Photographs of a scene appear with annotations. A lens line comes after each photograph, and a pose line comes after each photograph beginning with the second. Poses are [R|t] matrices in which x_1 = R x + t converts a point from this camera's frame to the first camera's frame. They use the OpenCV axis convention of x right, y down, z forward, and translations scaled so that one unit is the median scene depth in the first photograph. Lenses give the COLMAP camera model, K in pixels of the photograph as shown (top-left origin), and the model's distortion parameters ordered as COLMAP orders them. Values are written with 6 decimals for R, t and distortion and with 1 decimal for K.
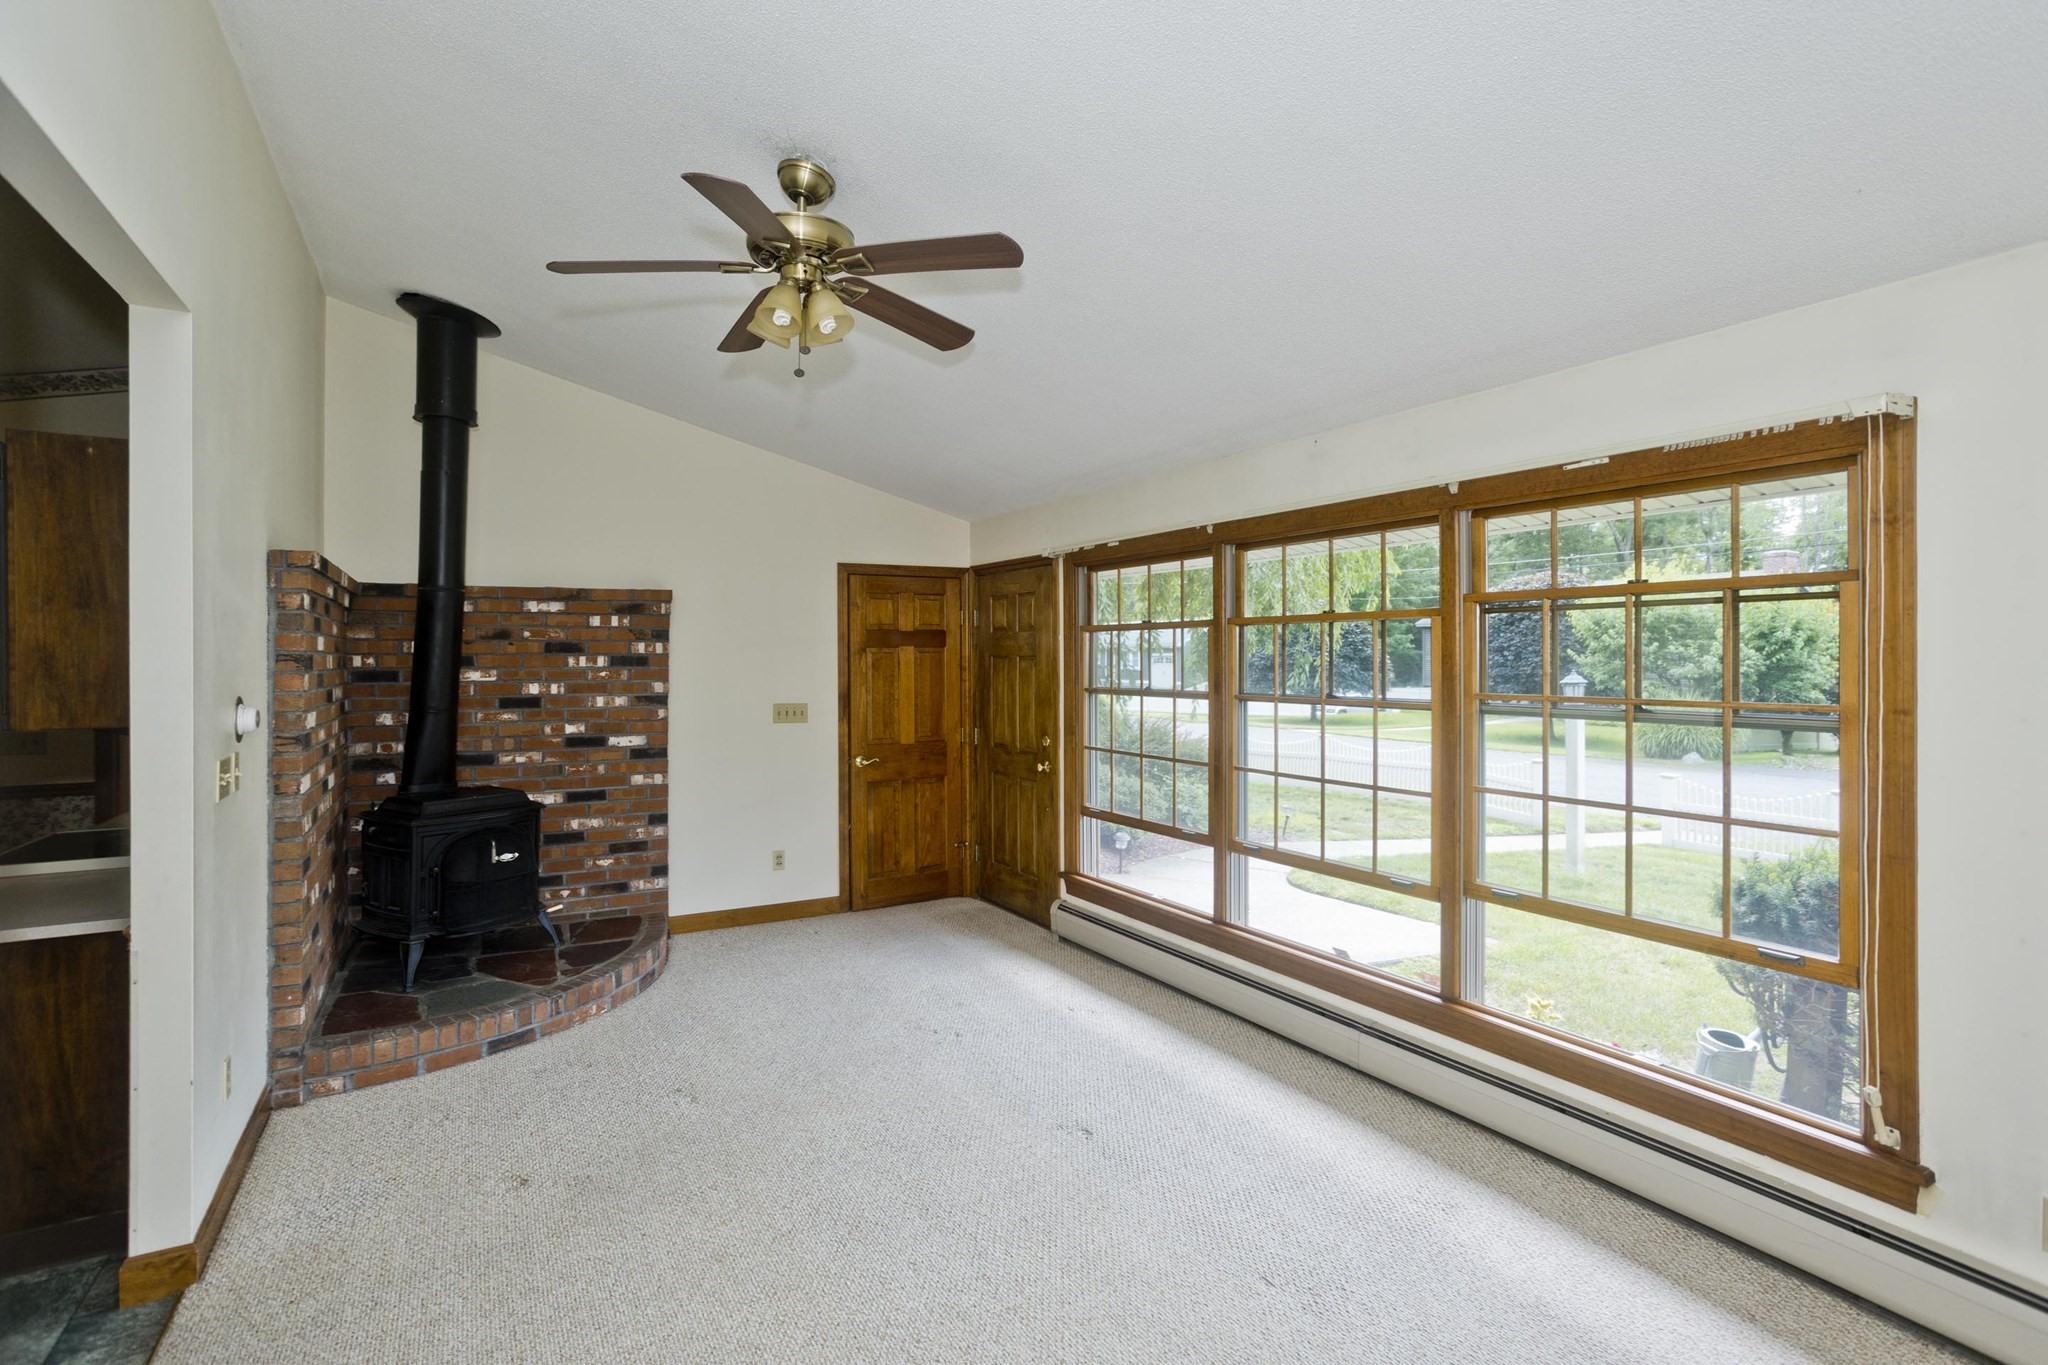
lens RADIAL K [[1002.8, 0, 1016.7], [0, 1002.8, 655.7], [0, 0, 1]] dist [-0.048732, 0.035521]
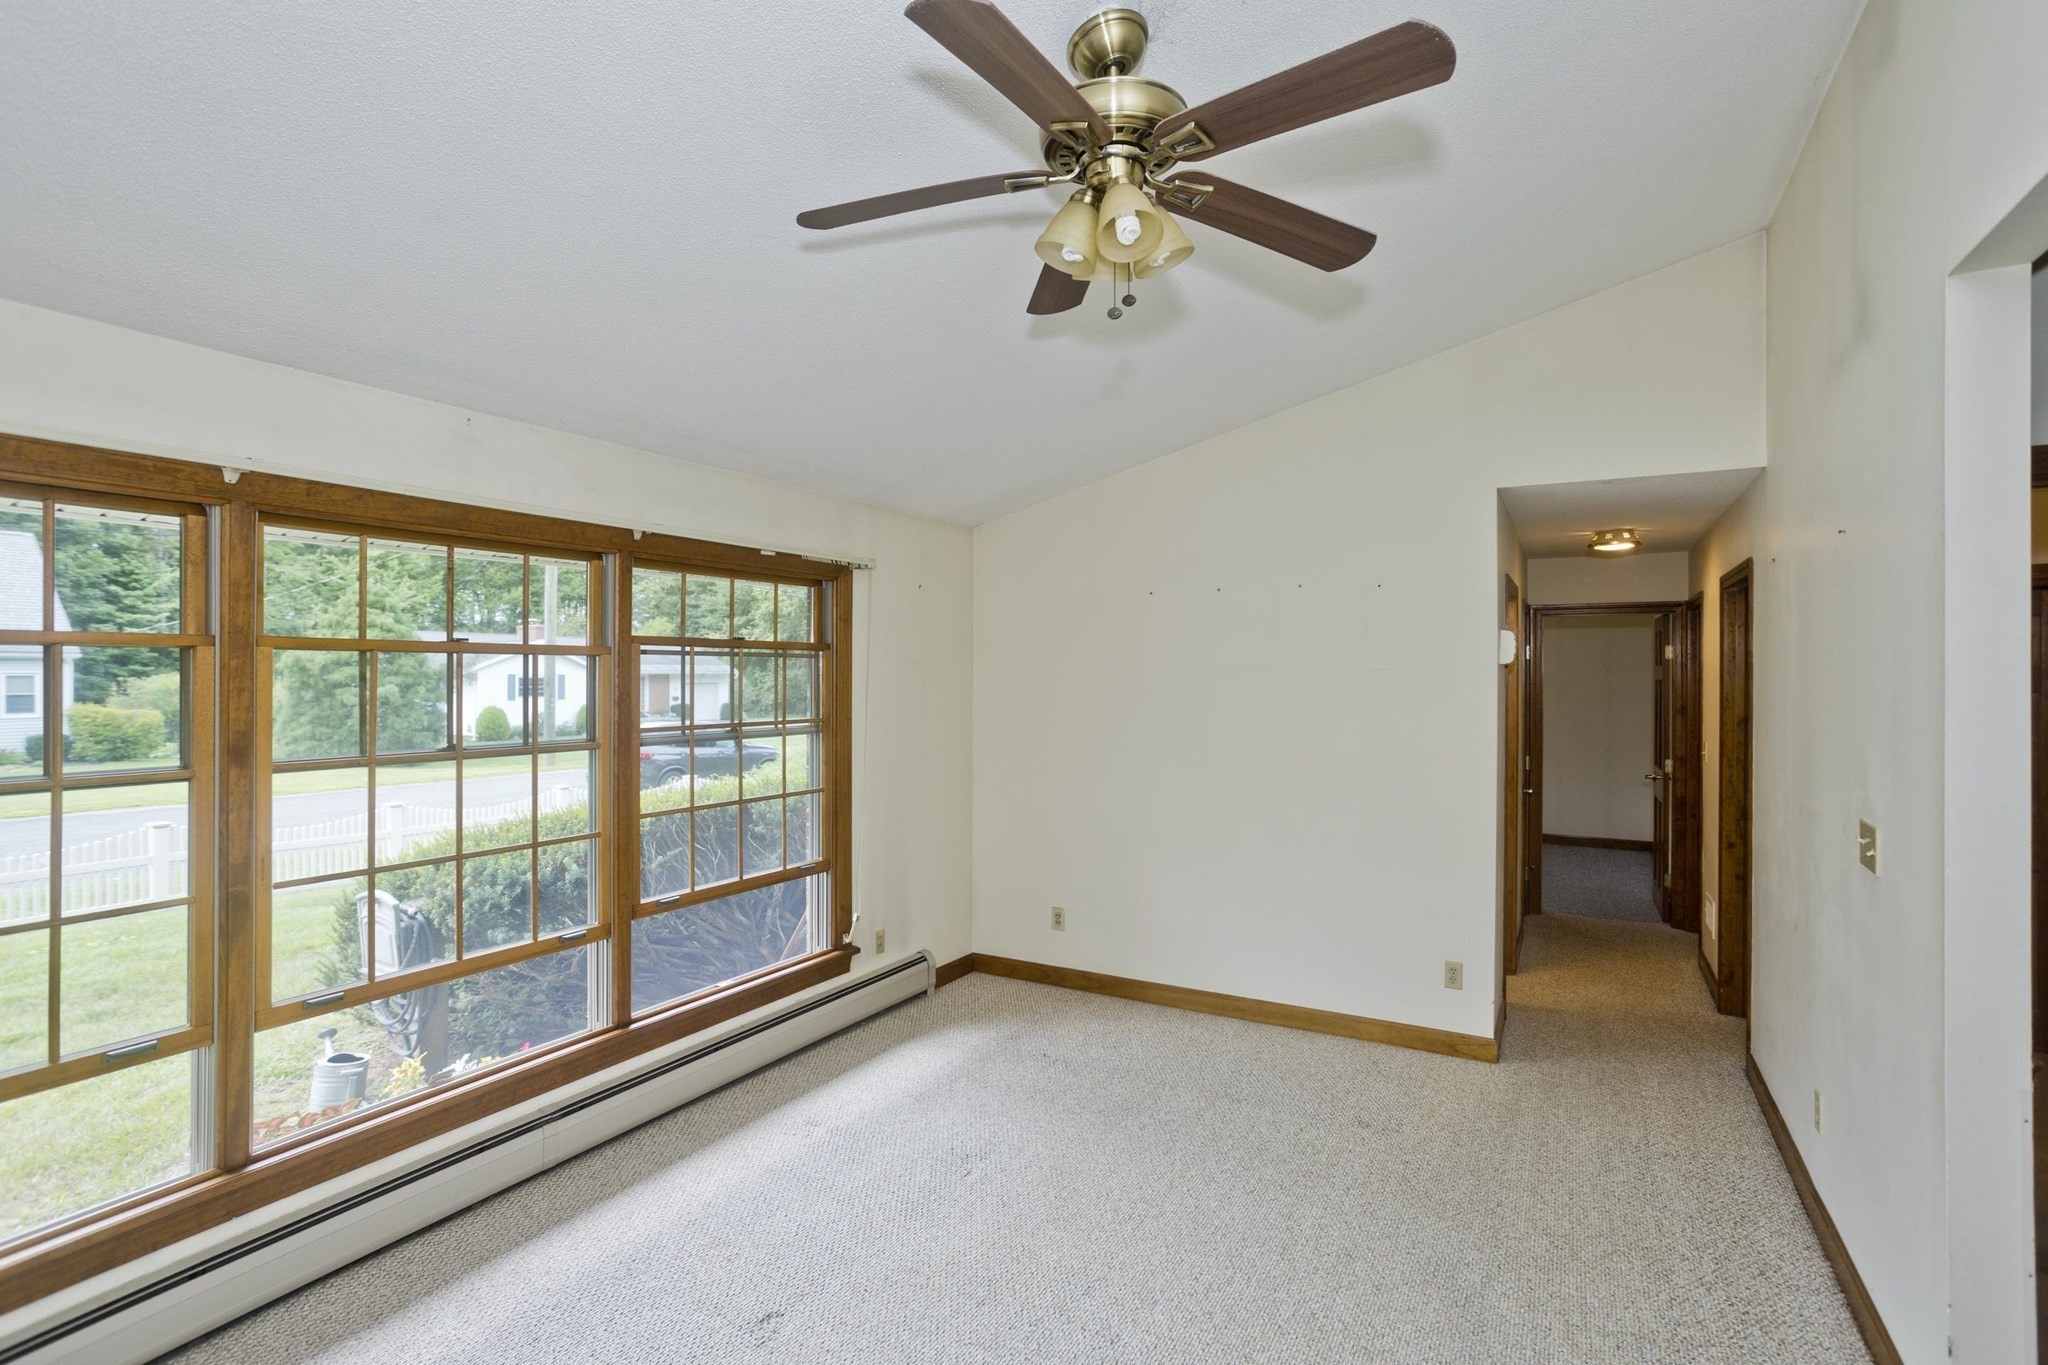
lens RADIAL K [[1002.8, 0, 1016.7], [0, 1002.8, 655.7], [0, 0, 1]] dist [-0.048732, 0.035521]
pose [[-0.520110, 0.034562, 0.853400, -0.685115], [0.015460, 0.999398, -0.031053, 0.000597], [-0.853959, -0.002957, -0.520331, 1.209704]]
